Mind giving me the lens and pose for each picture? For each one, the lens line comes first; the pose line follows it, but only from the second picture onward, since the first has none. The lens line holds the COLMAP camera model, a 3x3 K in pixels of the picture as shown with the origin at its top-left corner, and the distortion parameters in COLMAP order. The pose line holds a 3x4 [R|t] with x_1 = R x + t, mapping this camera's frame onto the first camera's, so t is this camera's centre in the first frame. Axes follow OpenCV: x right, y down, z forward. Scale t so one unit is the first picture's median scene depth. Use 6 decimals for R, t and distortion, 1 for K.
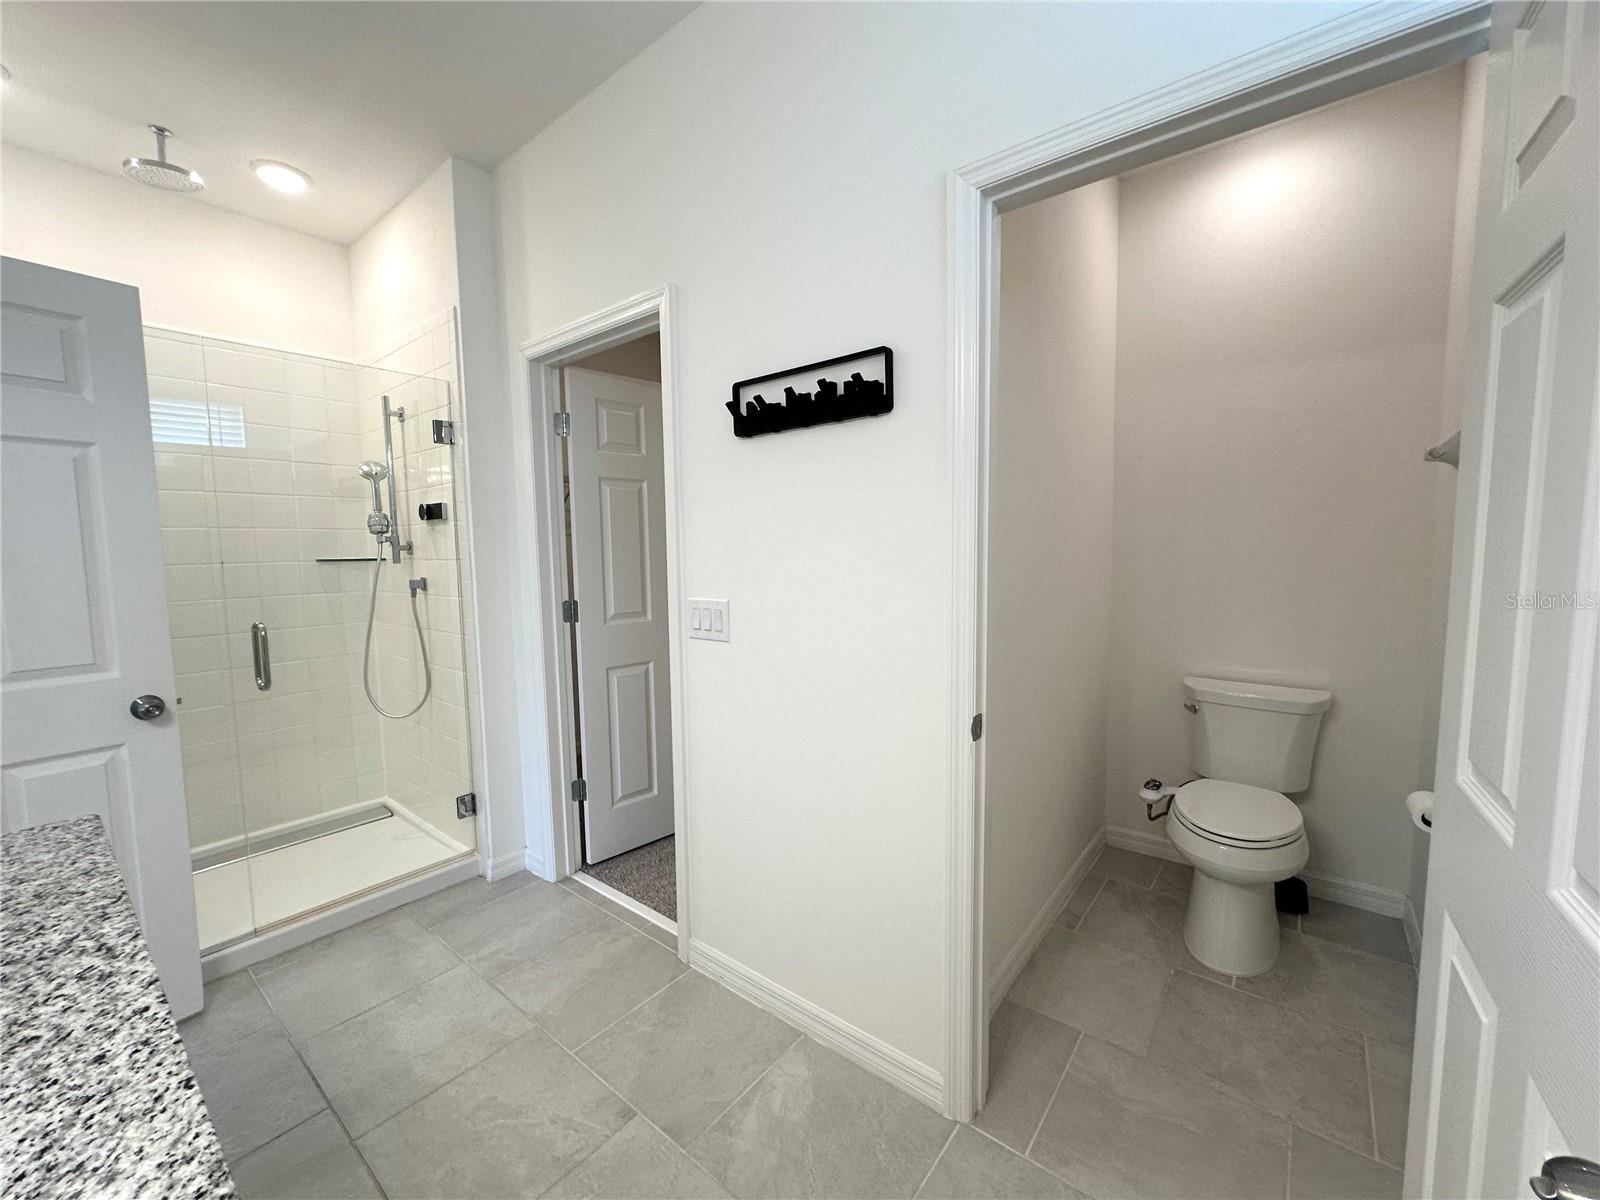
lens RADIAL K [[638.7, 0, 800.0], [0, 638.7, 600.0], [0, 0, 1]] dist [-0.002835, 0.000580]
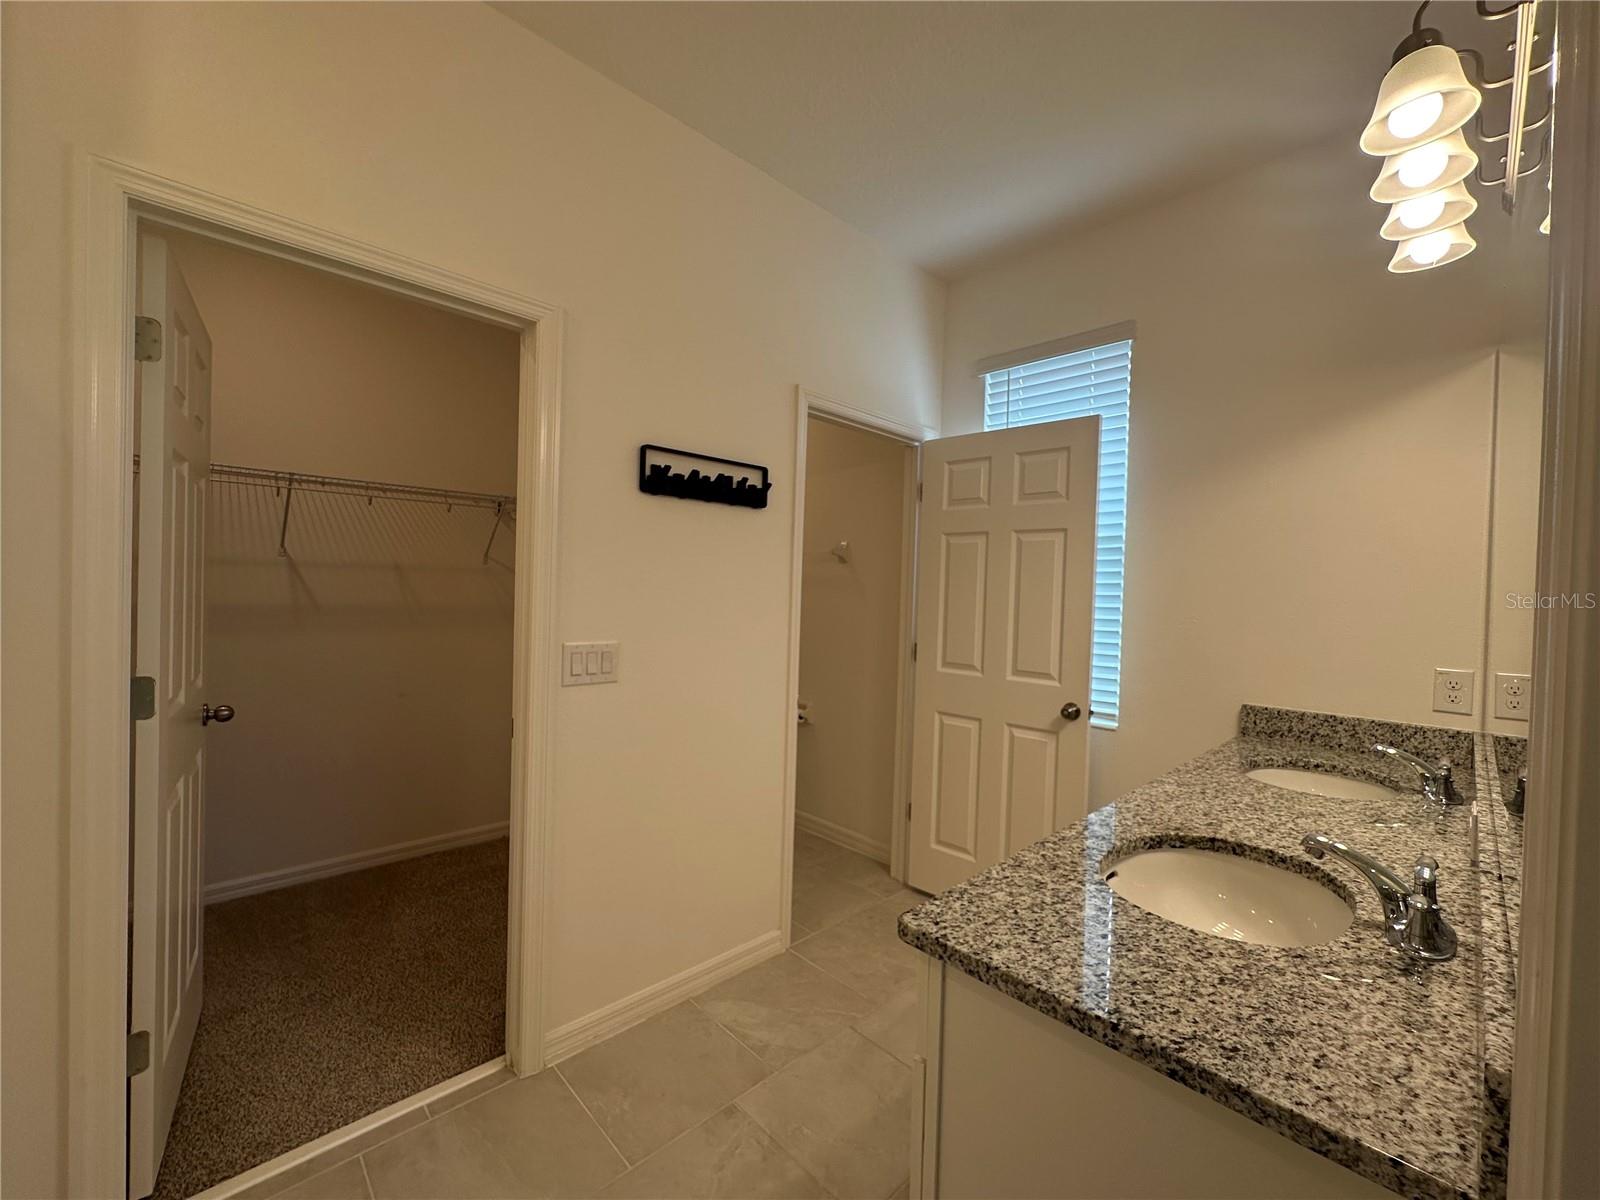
lens RADIAL K [[643.9, 0, 795.8], [0, 643.9, 596.1], [0, 0, 1]] dist [-0.002738, 0.000204]
pose [[0.138384, 0.008314, 0.990344, -1.162061], [0.054133, 0.998406, -0.015946, -0.042550], [-0.988898, 0.055817, 0.137714, 0.592121]]
